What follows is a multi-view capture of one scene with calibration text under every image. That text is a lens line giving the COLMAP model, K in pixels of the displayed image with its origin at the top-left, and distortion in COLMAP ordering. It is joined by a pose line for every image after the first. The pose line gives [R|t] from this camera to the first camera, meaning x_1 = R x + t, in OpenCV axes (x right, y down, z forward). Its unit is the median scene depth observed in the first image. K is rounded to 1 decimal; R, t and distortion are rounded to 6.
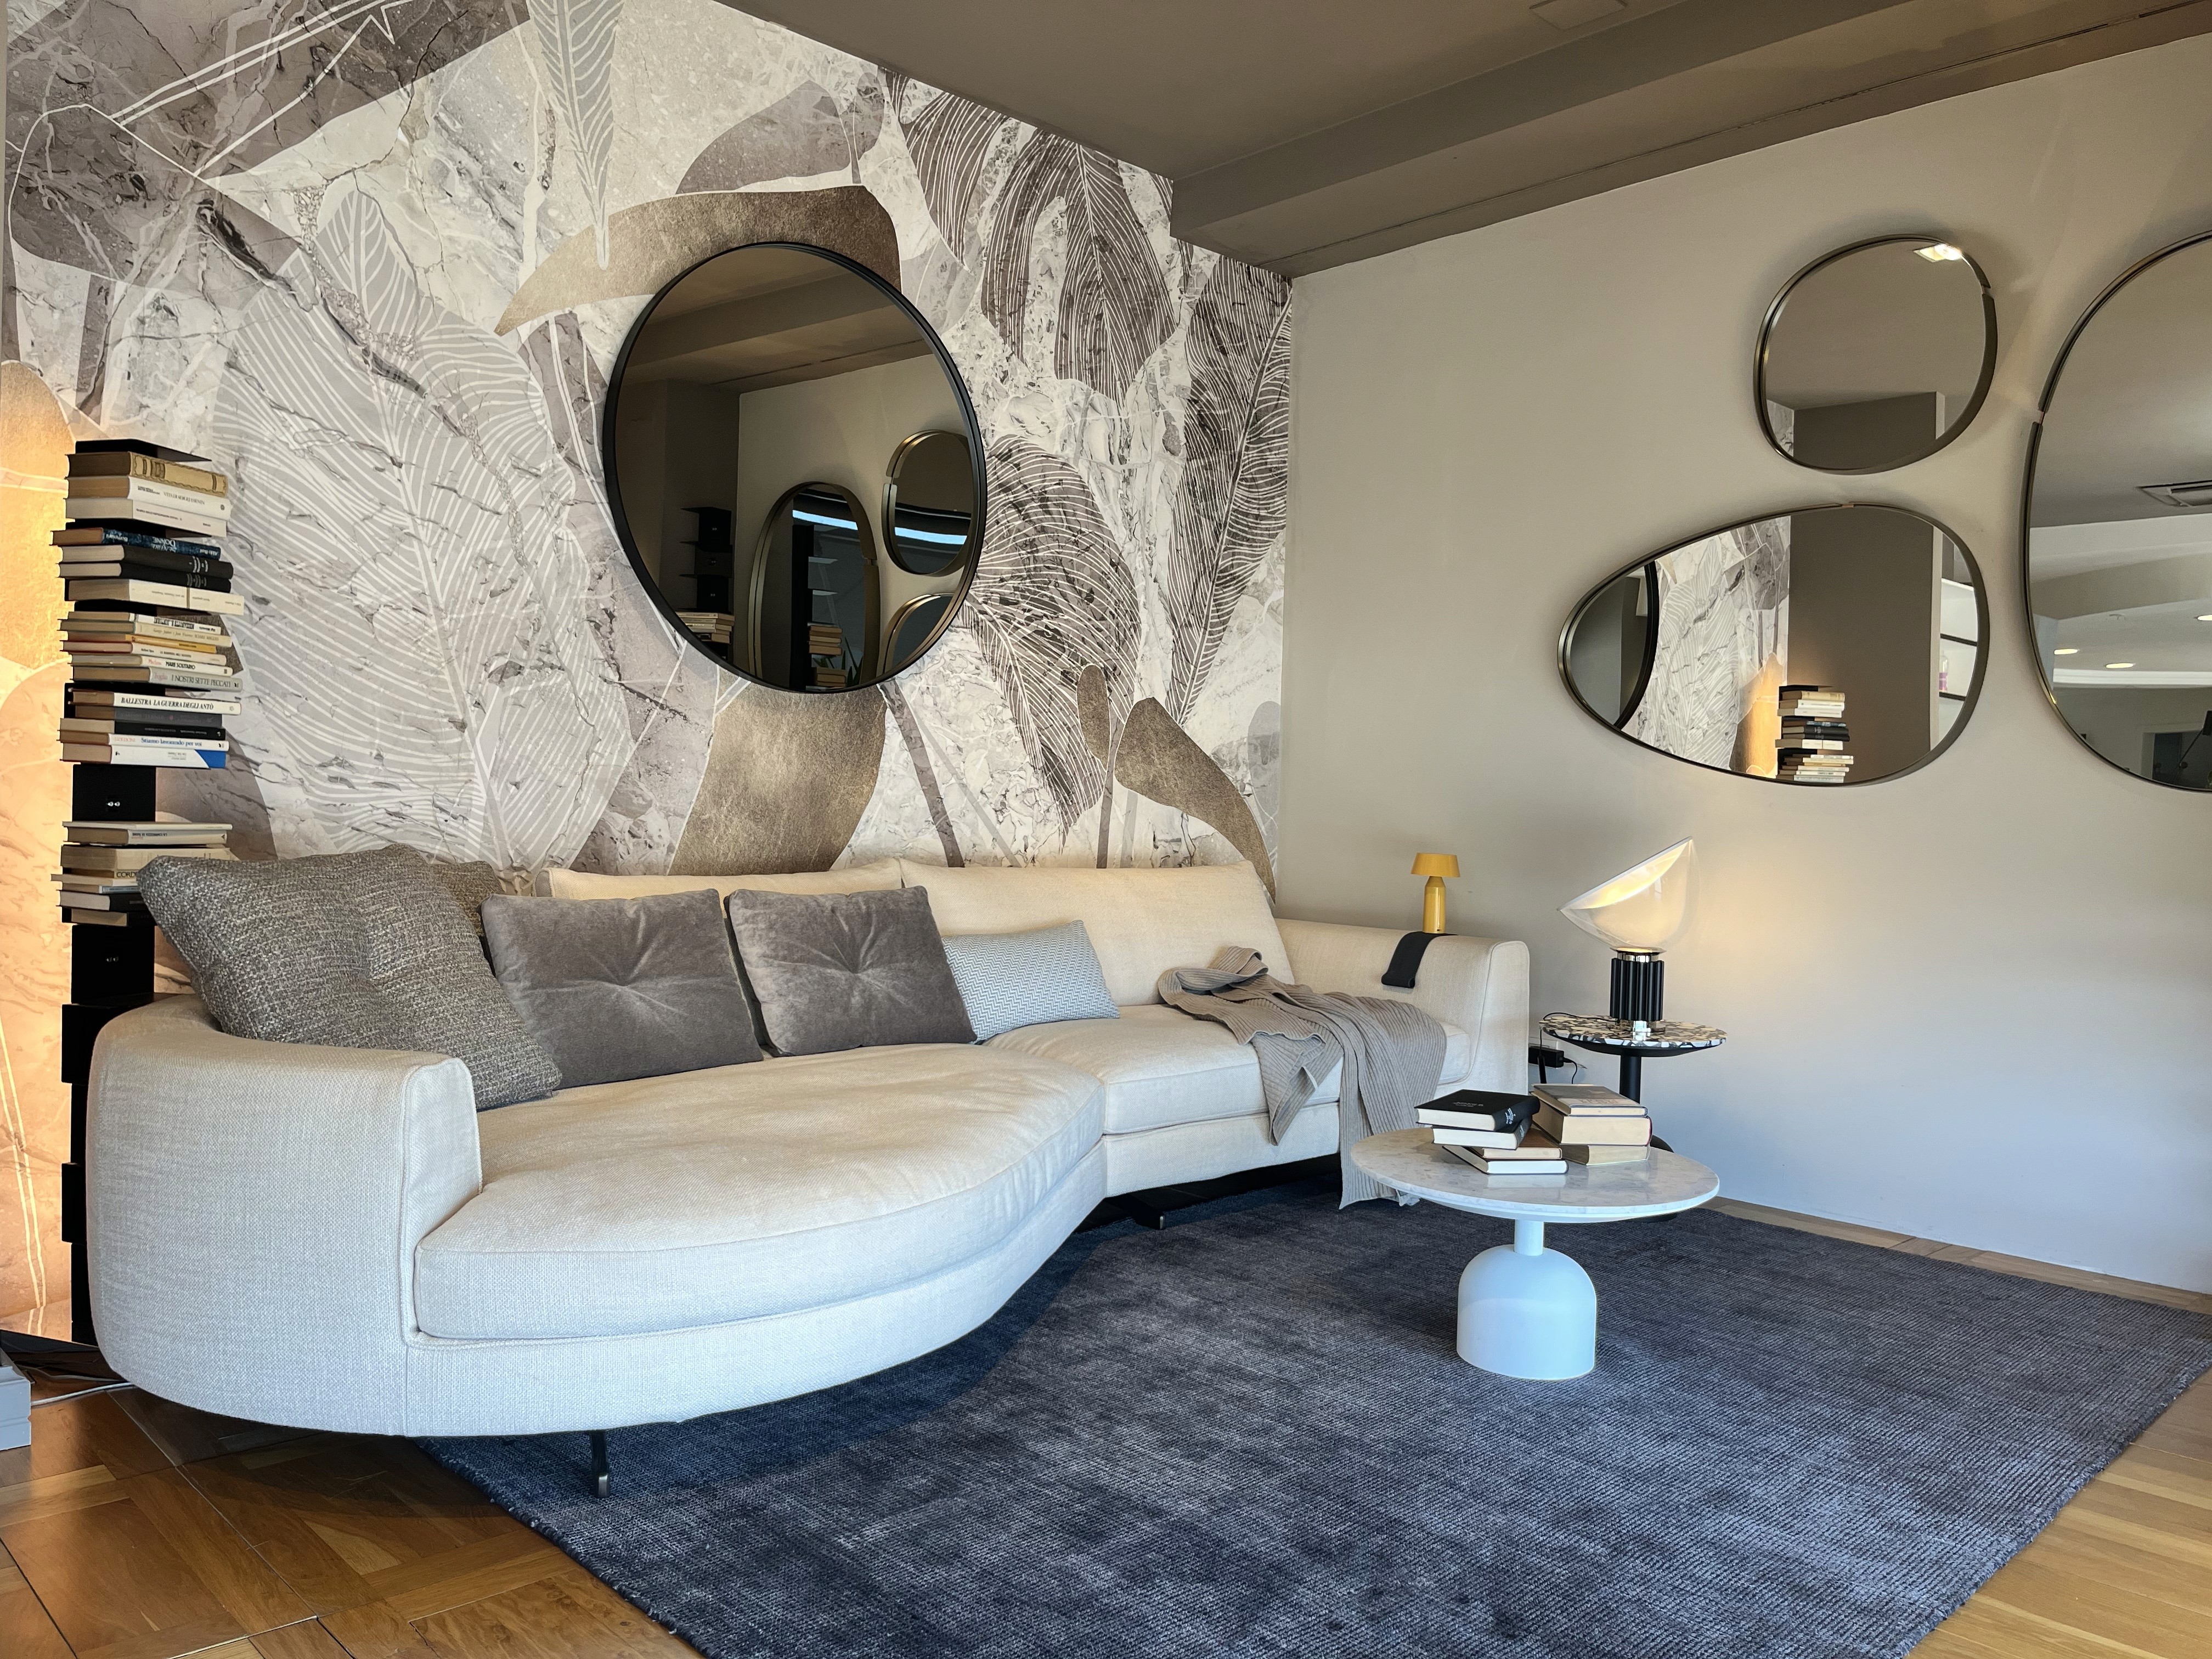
lens RADIAL K [[1681.5, 0, 1102.4], [0, 1681.5, 831.6], [0, 0, 1]] dist [0.056619, -0.060246]
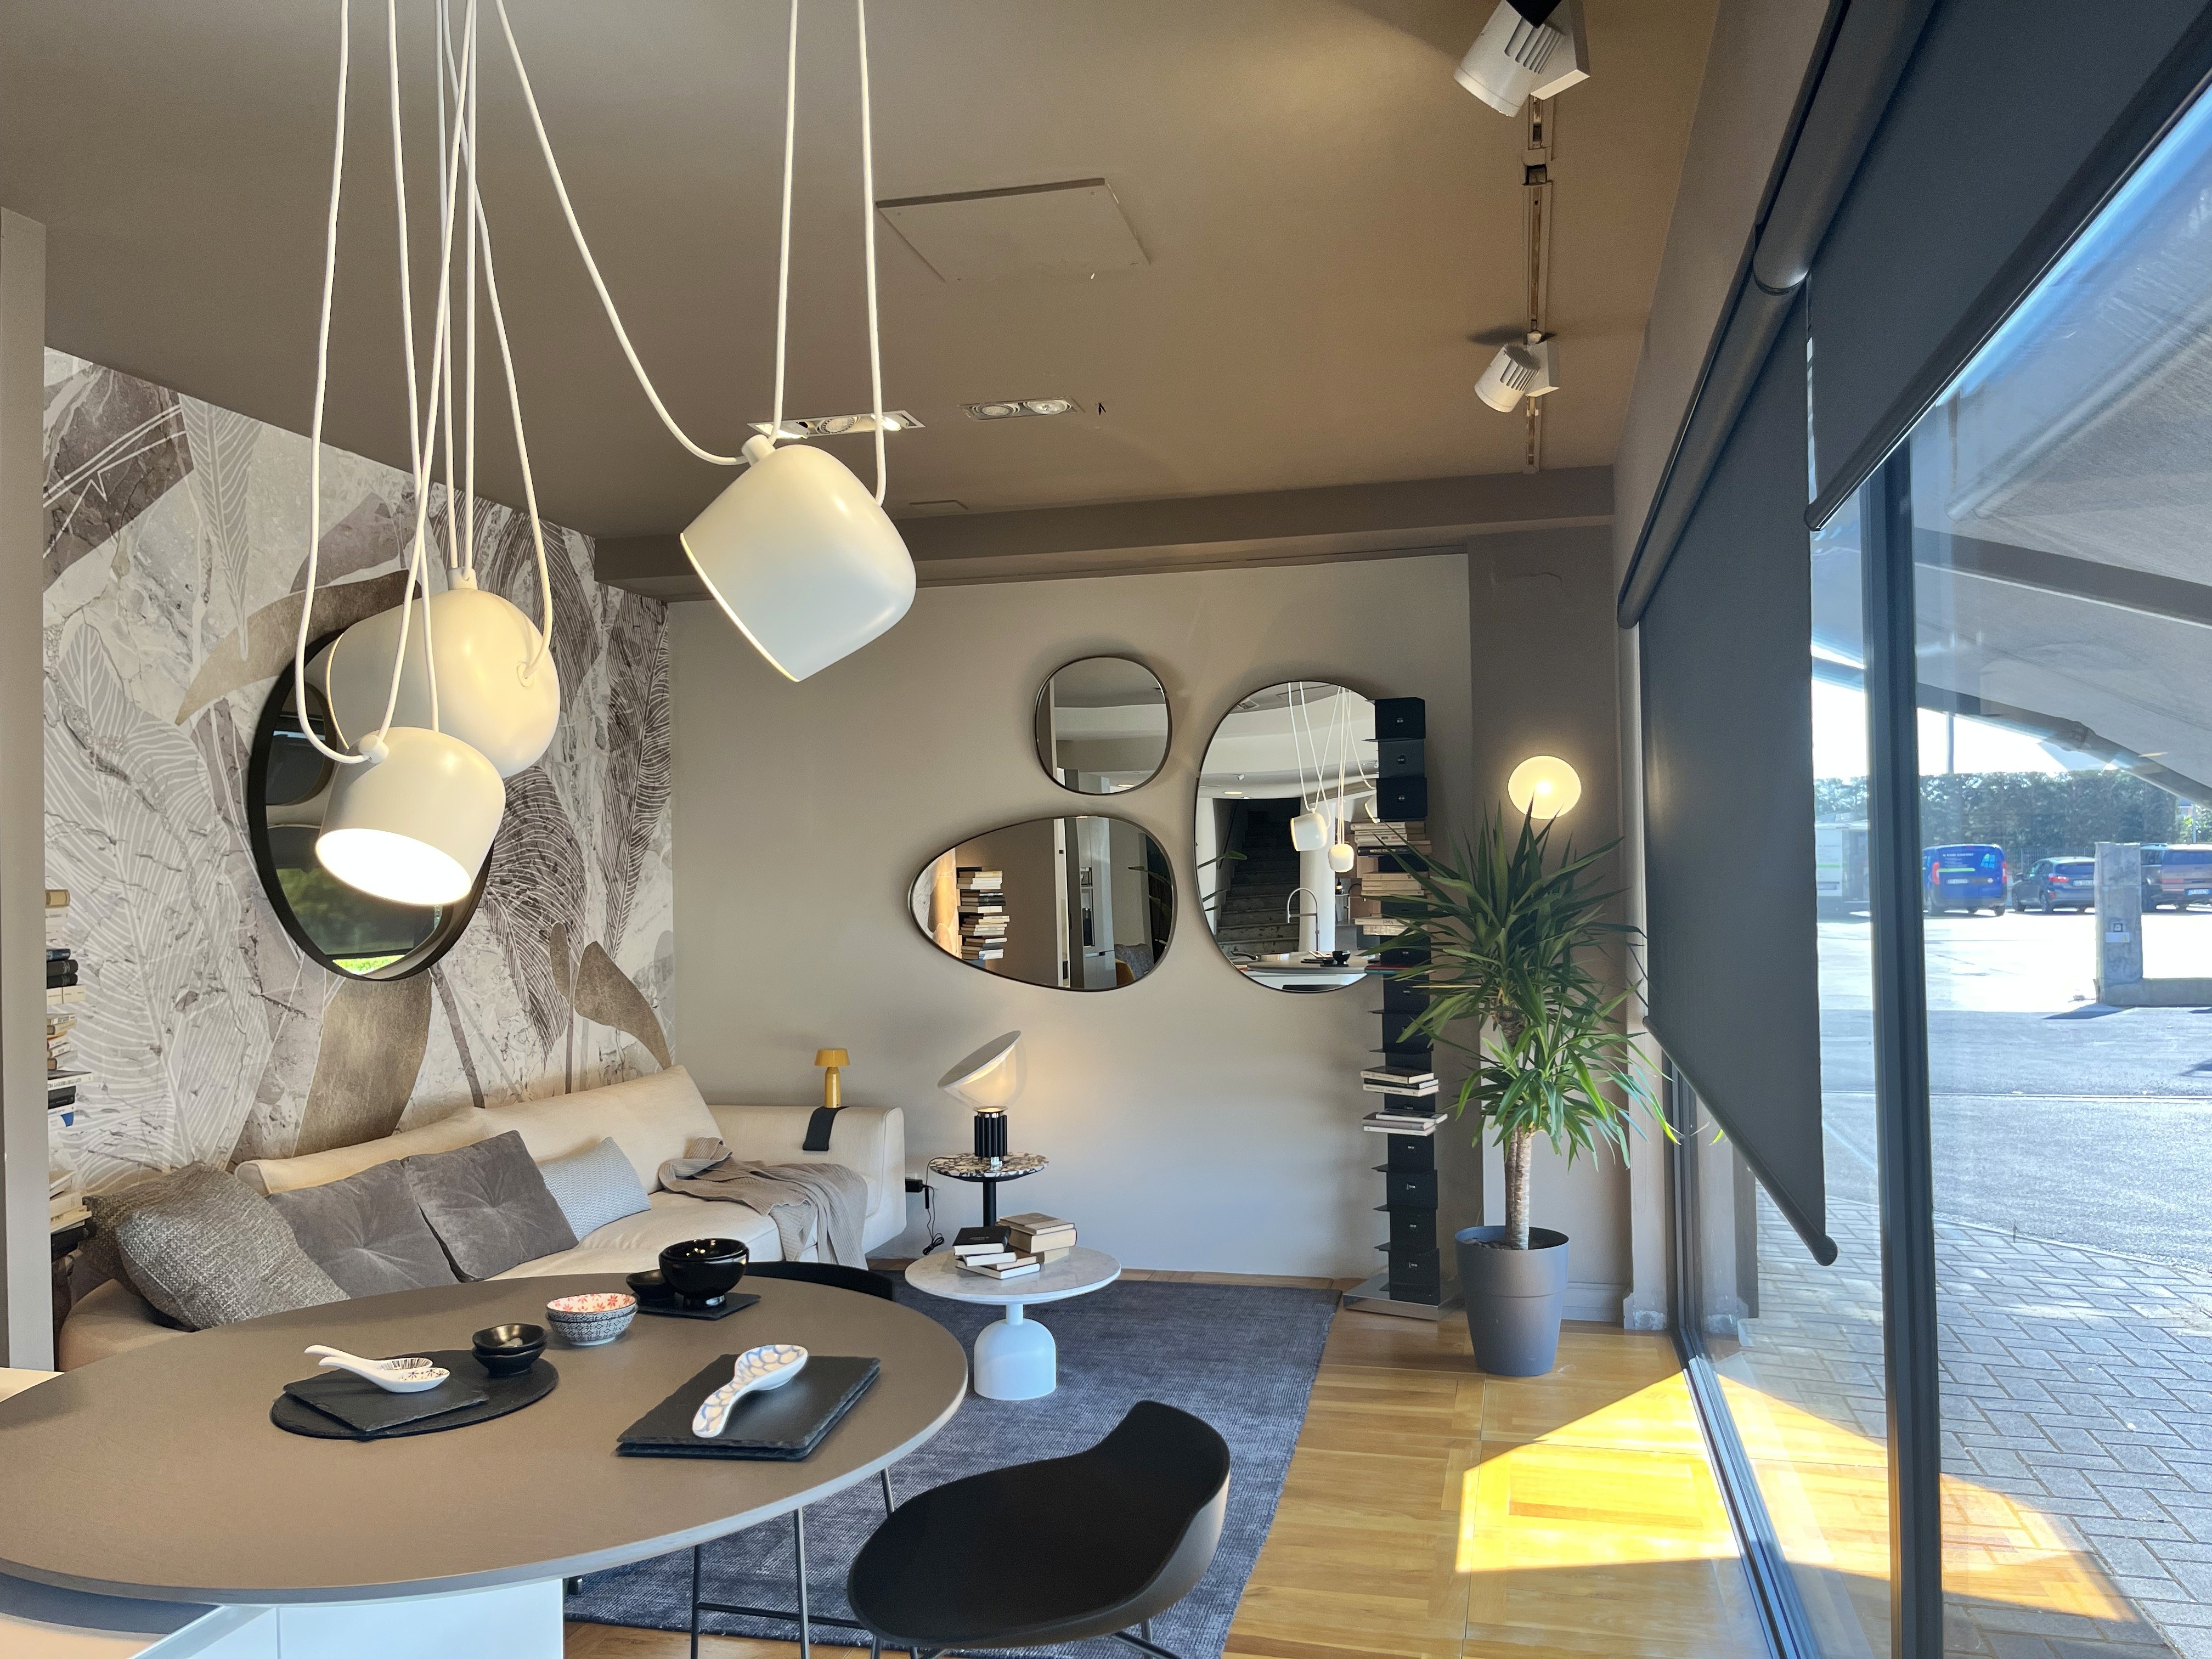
lens RADIAL K [[1681.5, 0, 1103.8], [0, 1681.5, 836.8], [0, 0, 1]] dist [0.056619, -0.060246]
pose [[0.842628, -0.029124, 0.537709, -0.407766], [0.050379, 0.998420, -0.024870, -0.133750], [-0.536135, 0.048046, 0.842764, -0.340089]]
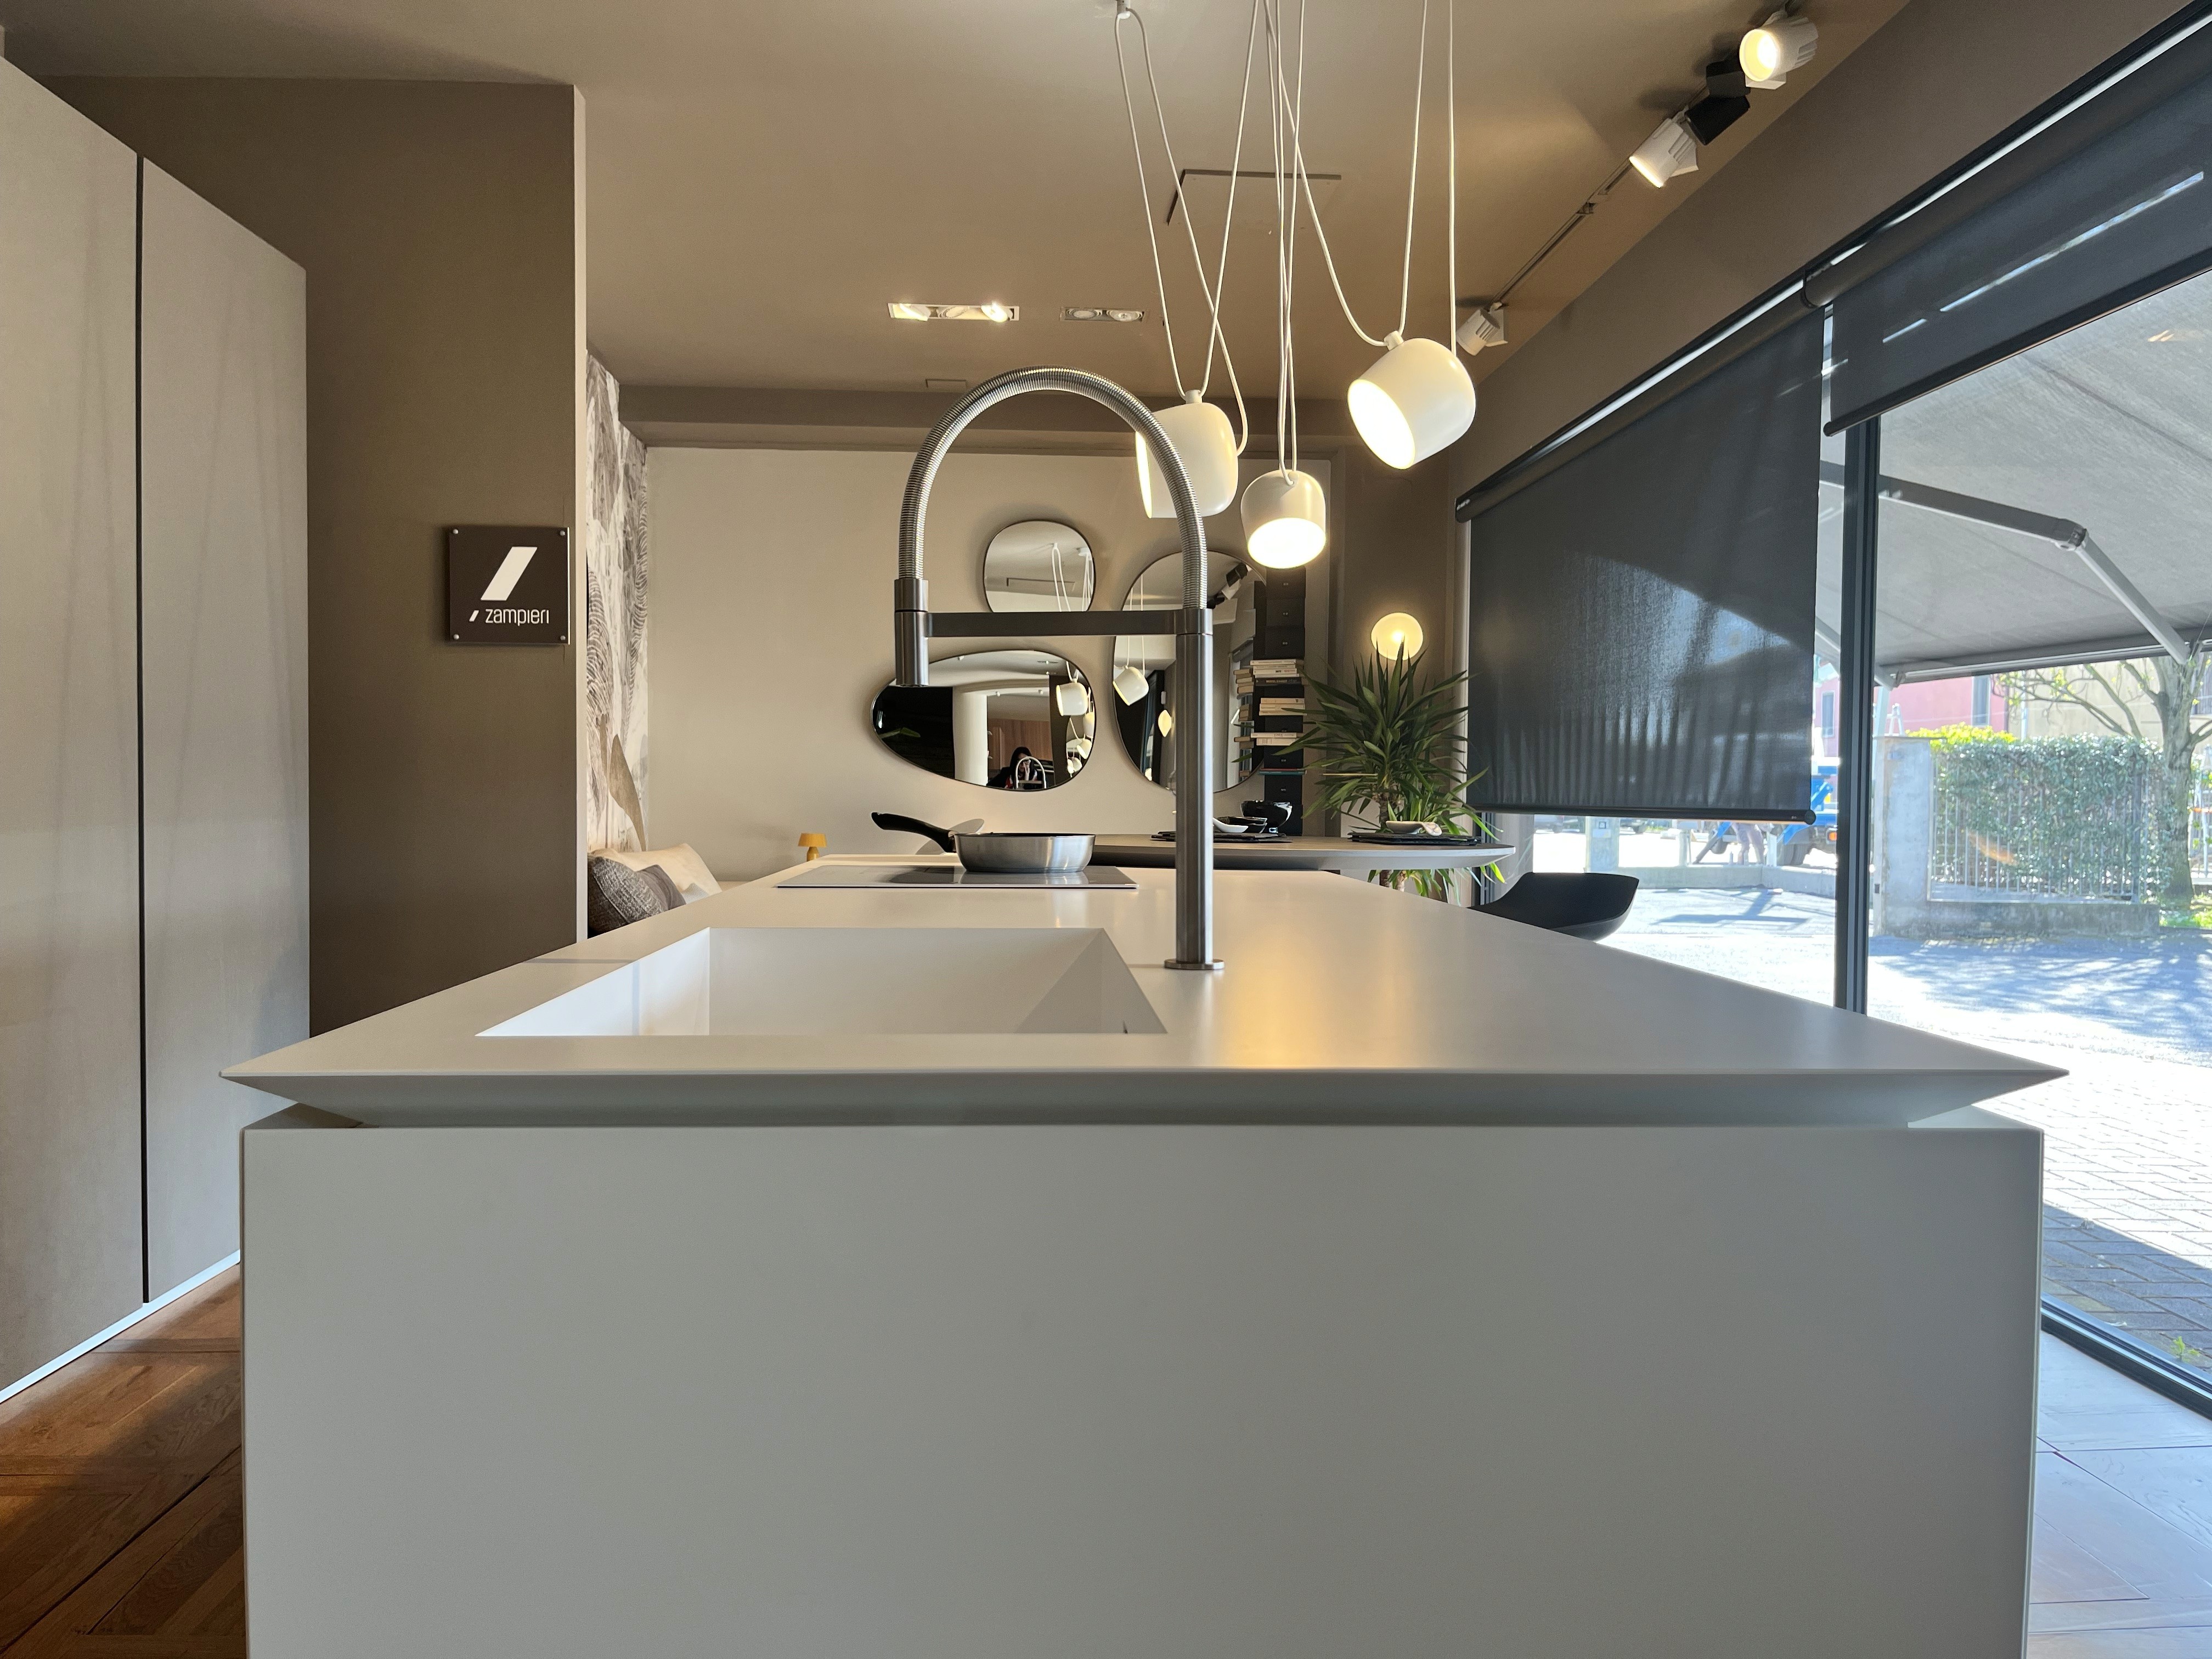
lens RADIAL K [[1681.5, 0, 1098.8], [0, 1681.5, 843.4], [0, 0, 1]] dist [0.056619, -0.060246]
pose [[0.652817, -0.042012, 0.756349, -1.013894], [0.024069, 0.999107, 0.034722, -0.032020], [-0.757133, -0.004463, 0.653246, -0.347895]]
